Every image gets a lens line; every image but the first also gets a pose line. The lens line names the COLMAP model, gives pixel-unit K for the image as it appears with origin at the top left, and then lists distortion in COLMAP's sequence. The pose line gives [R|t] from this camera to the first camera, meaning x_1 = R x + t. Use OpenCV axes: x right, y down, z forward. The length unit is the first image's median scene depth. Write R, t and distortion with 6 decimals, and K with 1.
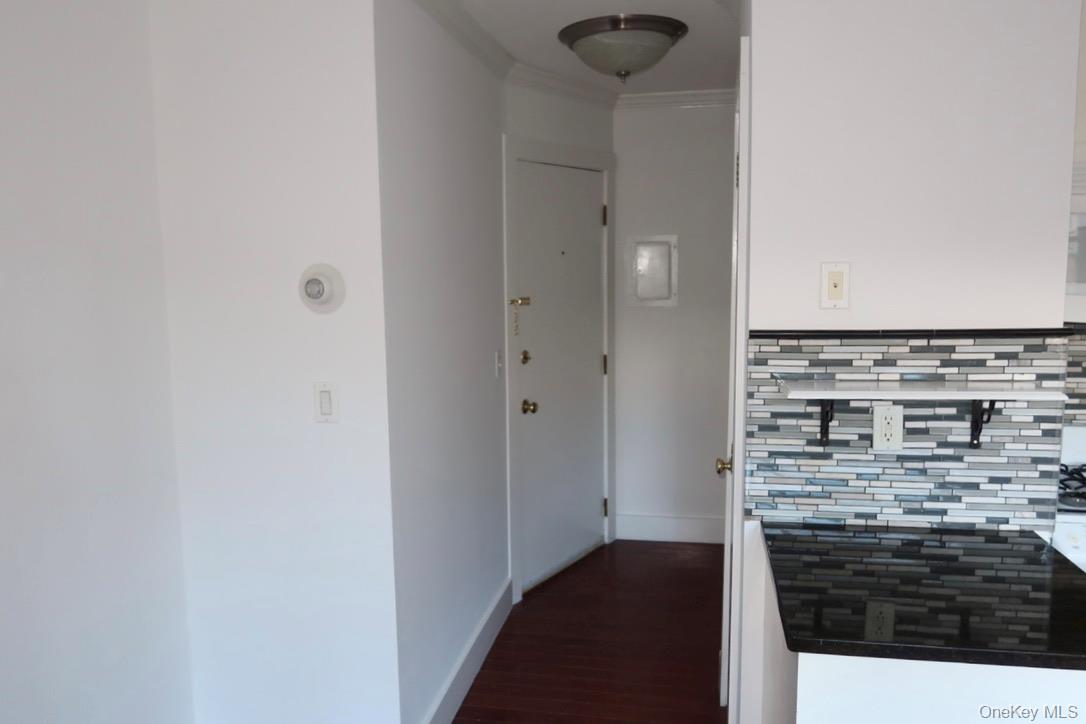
lens RADIAL K [[778.3, 0, 543.6], [0, 778.3, 366.5], [0, 0, 1]] dist [-0.022100, 0.004338]
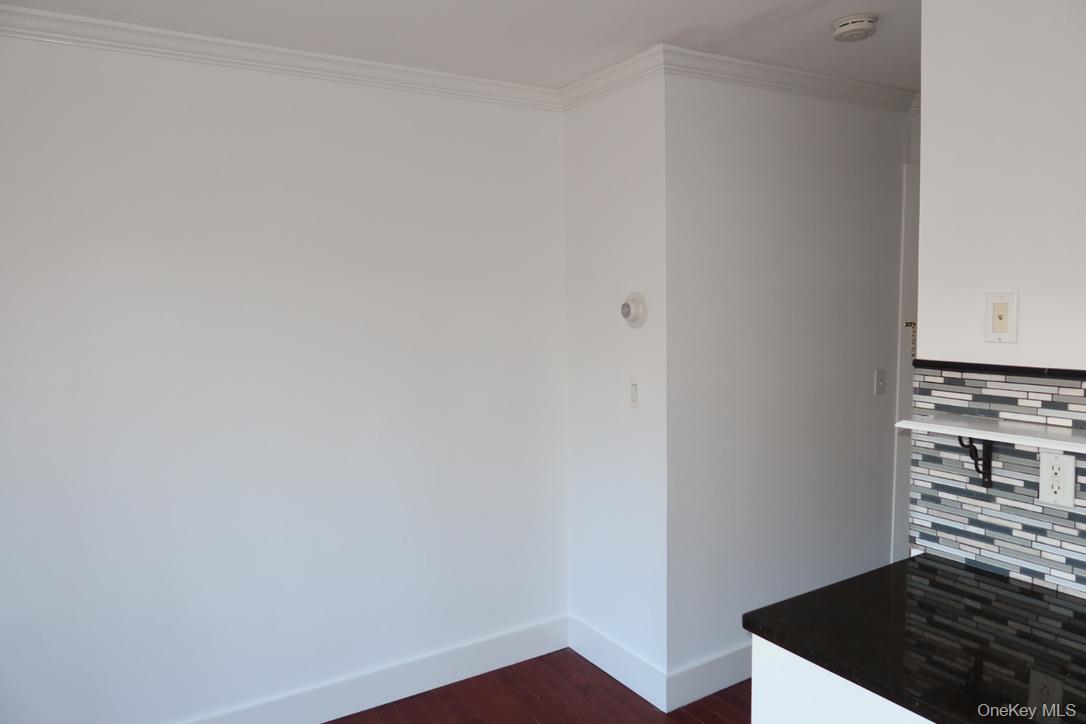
lens RADIAL K [[748.4, 0, 544.4], [0, 748.4, 366.2], [0, 0, 1]] dist [-0.025592, 0.009089]
pose [[0.666712, 0.073088, -0.741723, 0.669525], [-0.078923, 0.996508, 0.027253, -0.026461], [0.741125, 0.040369, 0.670153, -0.008424]]
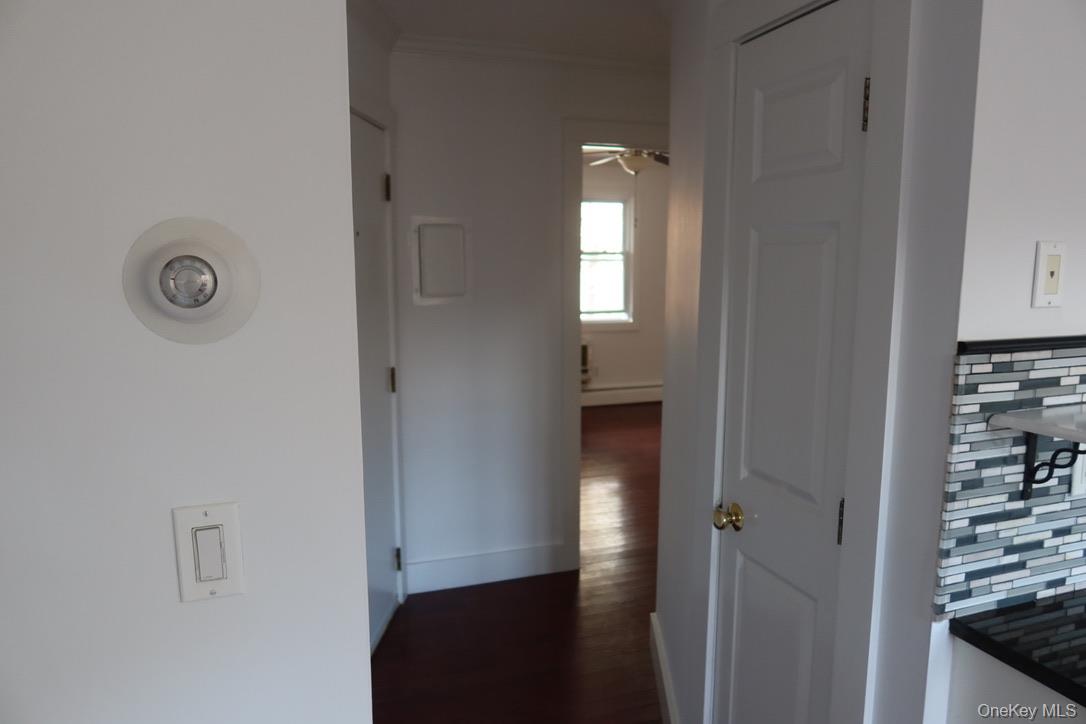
lens RADIAL K [[748.4, 0, 544.4], [0, 748.4, 366.2], [0, 0, 1]] dist [-0.025592, 0.009089]
pose [[0.865604, -0.060035, 0.497118, -0.359206], [0.051917, 0.998196, 0.030148, -0.064390], [-0.498031, -0.000288, 0.867159, 0.636528]]
